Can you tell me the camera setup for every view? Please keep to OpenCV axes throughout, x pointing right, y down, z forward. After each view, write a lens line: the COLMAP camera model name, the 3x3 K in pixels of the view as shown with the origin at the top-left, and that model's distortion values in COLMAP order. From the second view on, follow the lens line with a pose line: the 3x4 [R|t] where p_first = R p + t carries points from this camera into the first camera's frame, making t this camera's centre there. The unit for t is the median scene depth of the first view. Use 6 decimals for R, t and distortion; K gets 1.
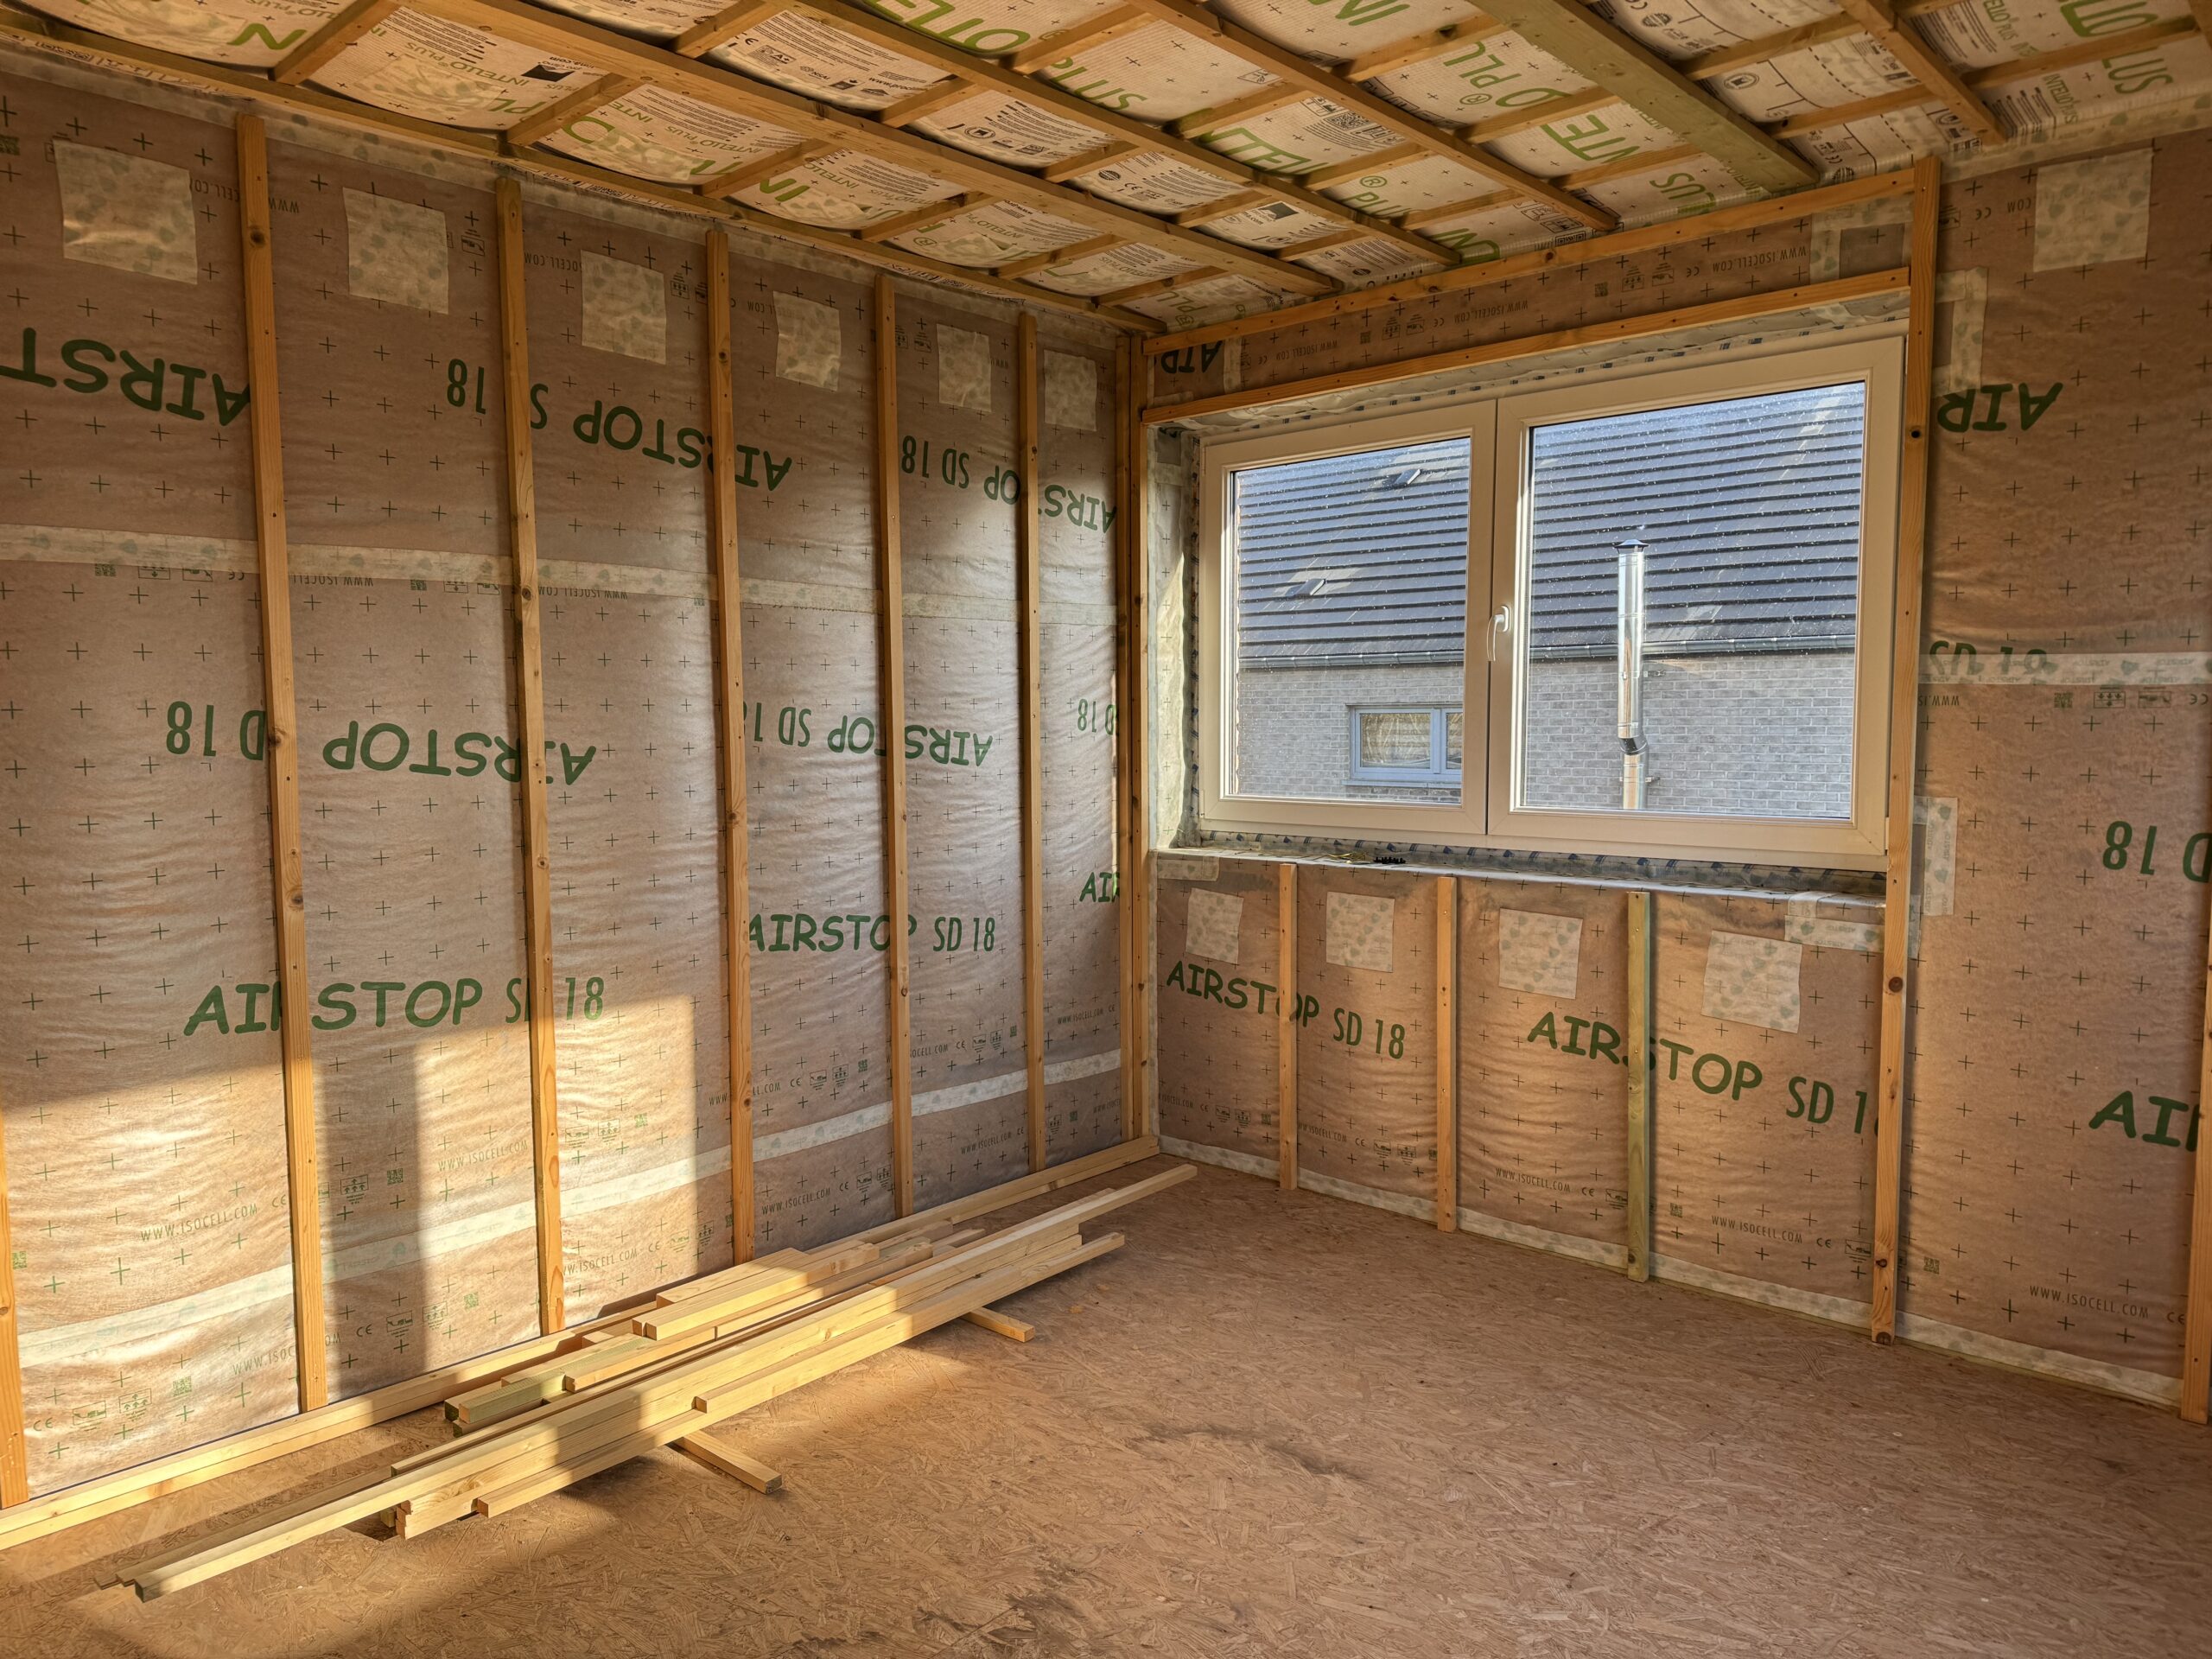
lens RADIAL K [[1555.3, 0, 1099.2], [0, 1555.3, 832.2], [0, 0, 1]] dist [0.098122, -0.113703]
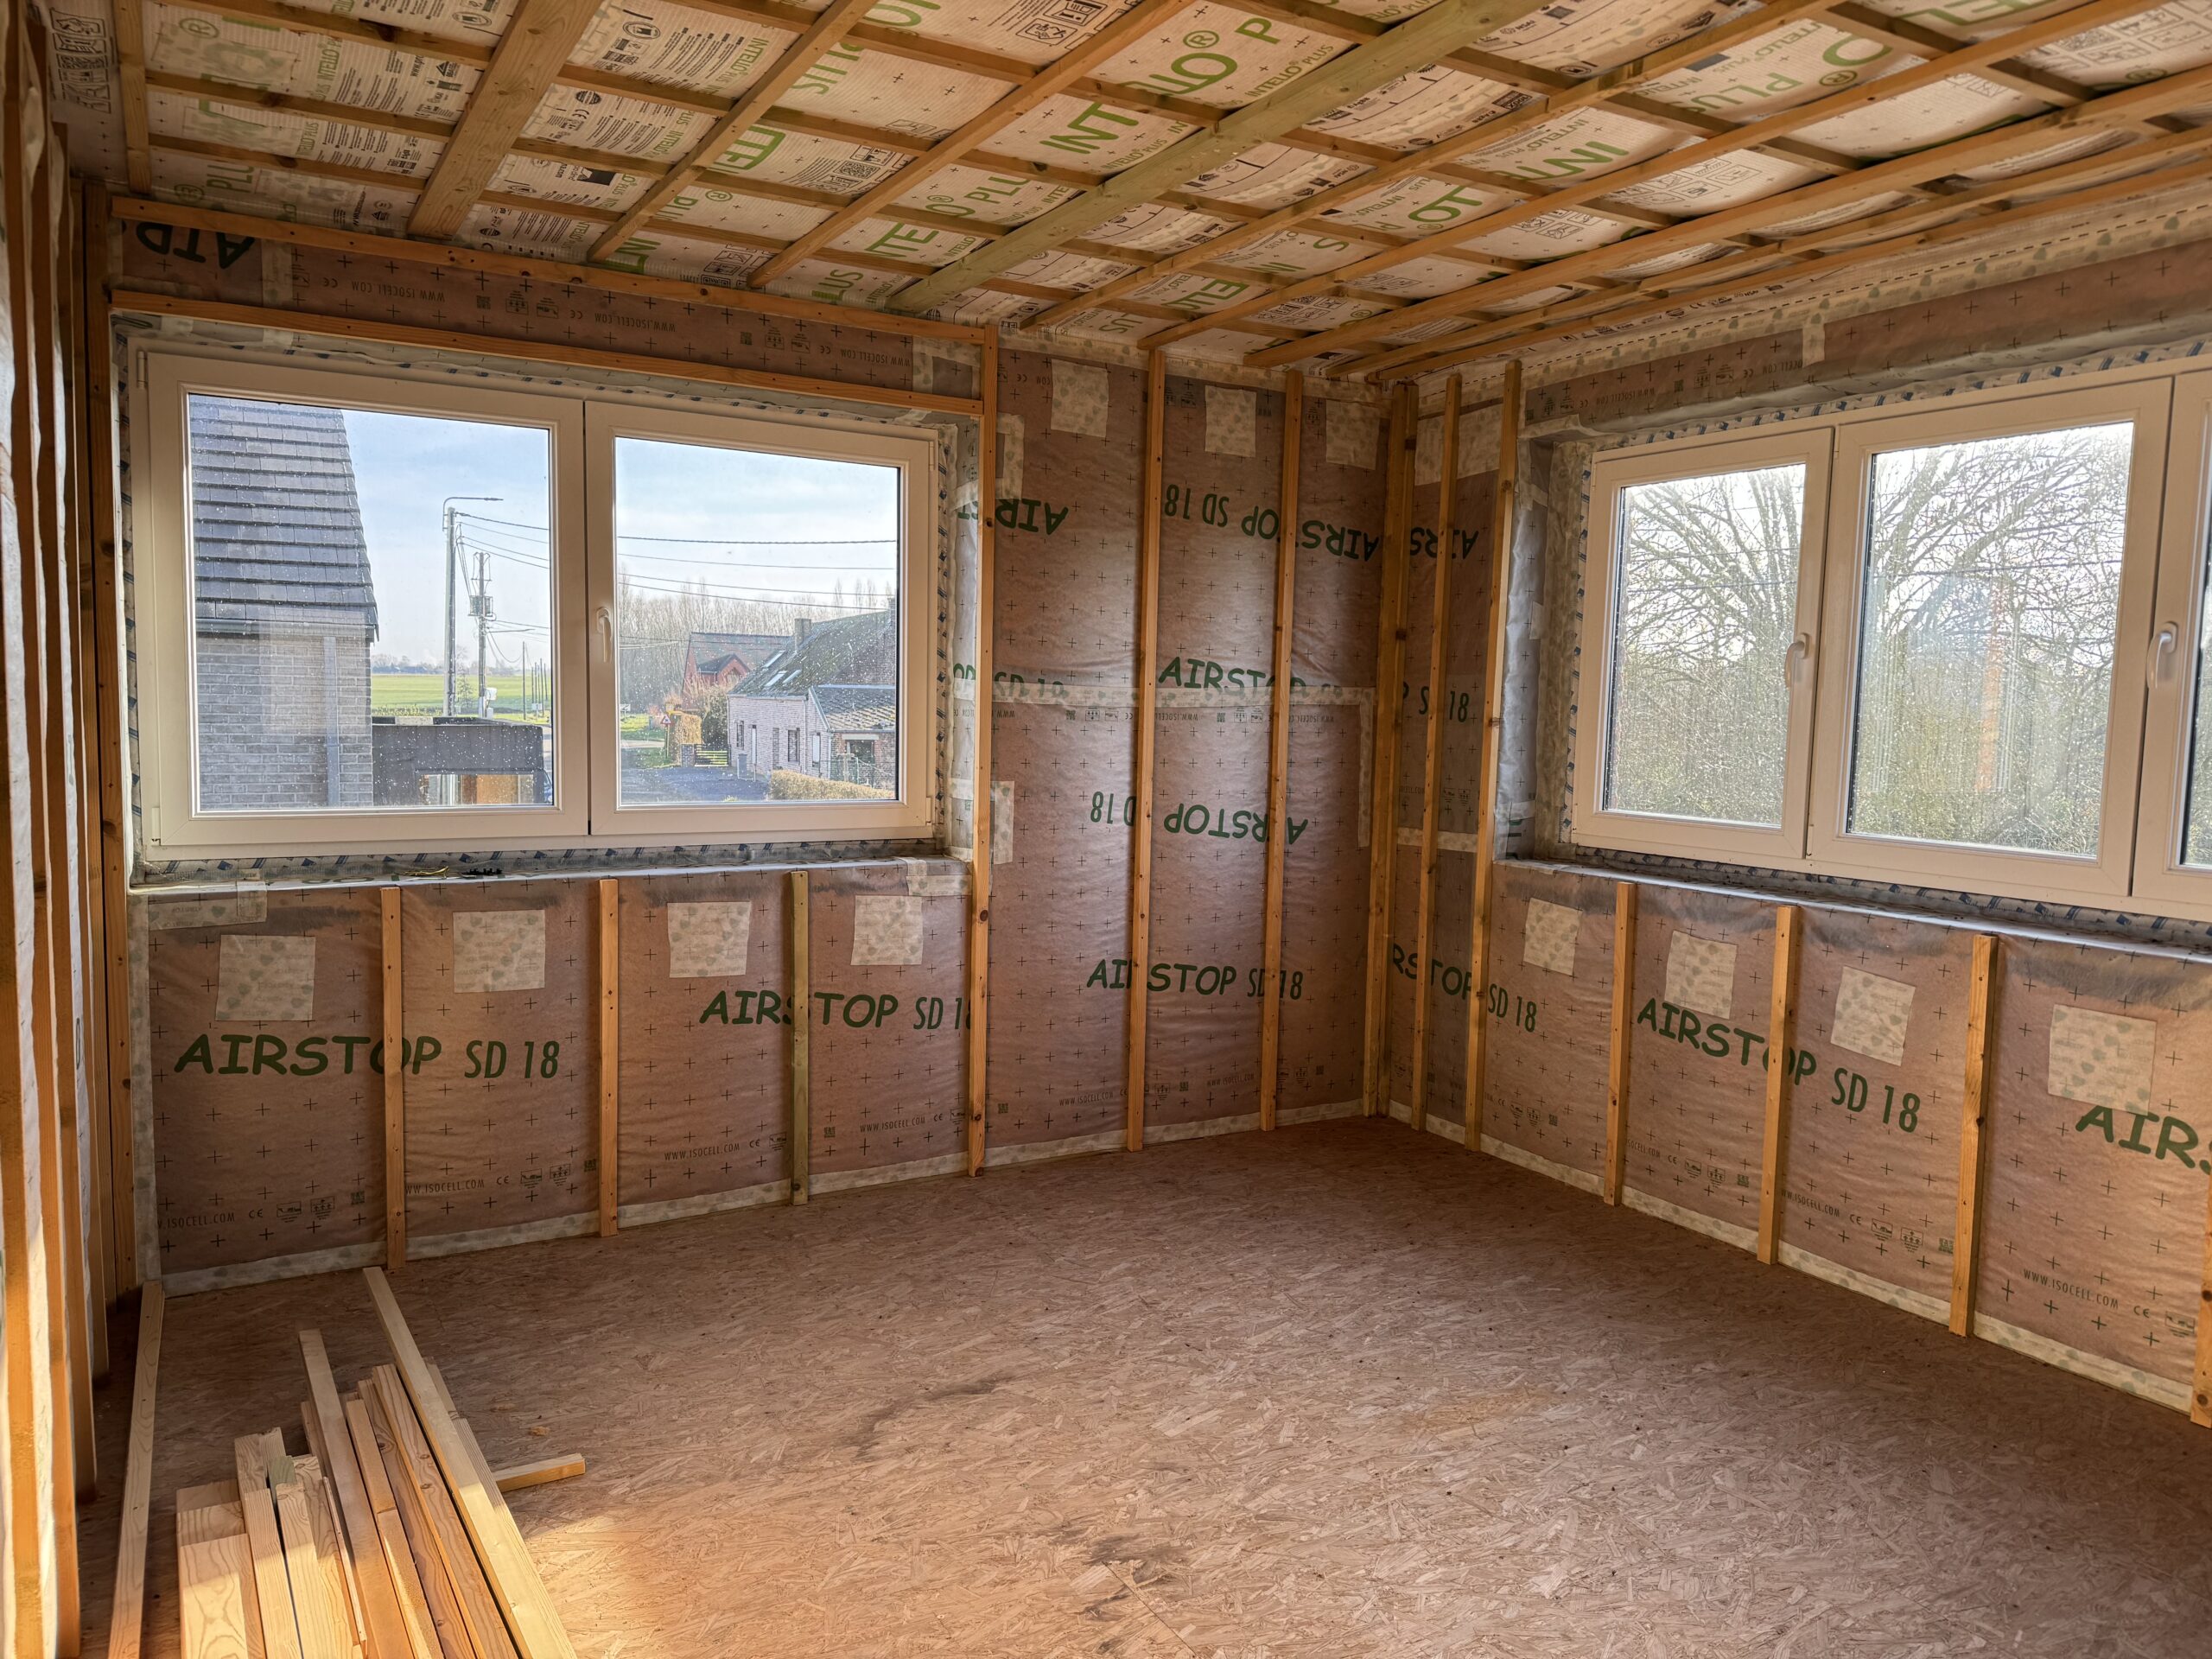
lens RADIAL K [[1555.3, 0, 1096.6], [0, 1555.3, 830.5], [0, 0, 1]] dist [0.098122, -0.113703]
pose [[0.291827, -0.070172, 0.953894, -0.723025], [0.053580, 0.996938, 0.056946, -0.048501], [-0.954969, 0.034491, 0.294694, 0.463548]]
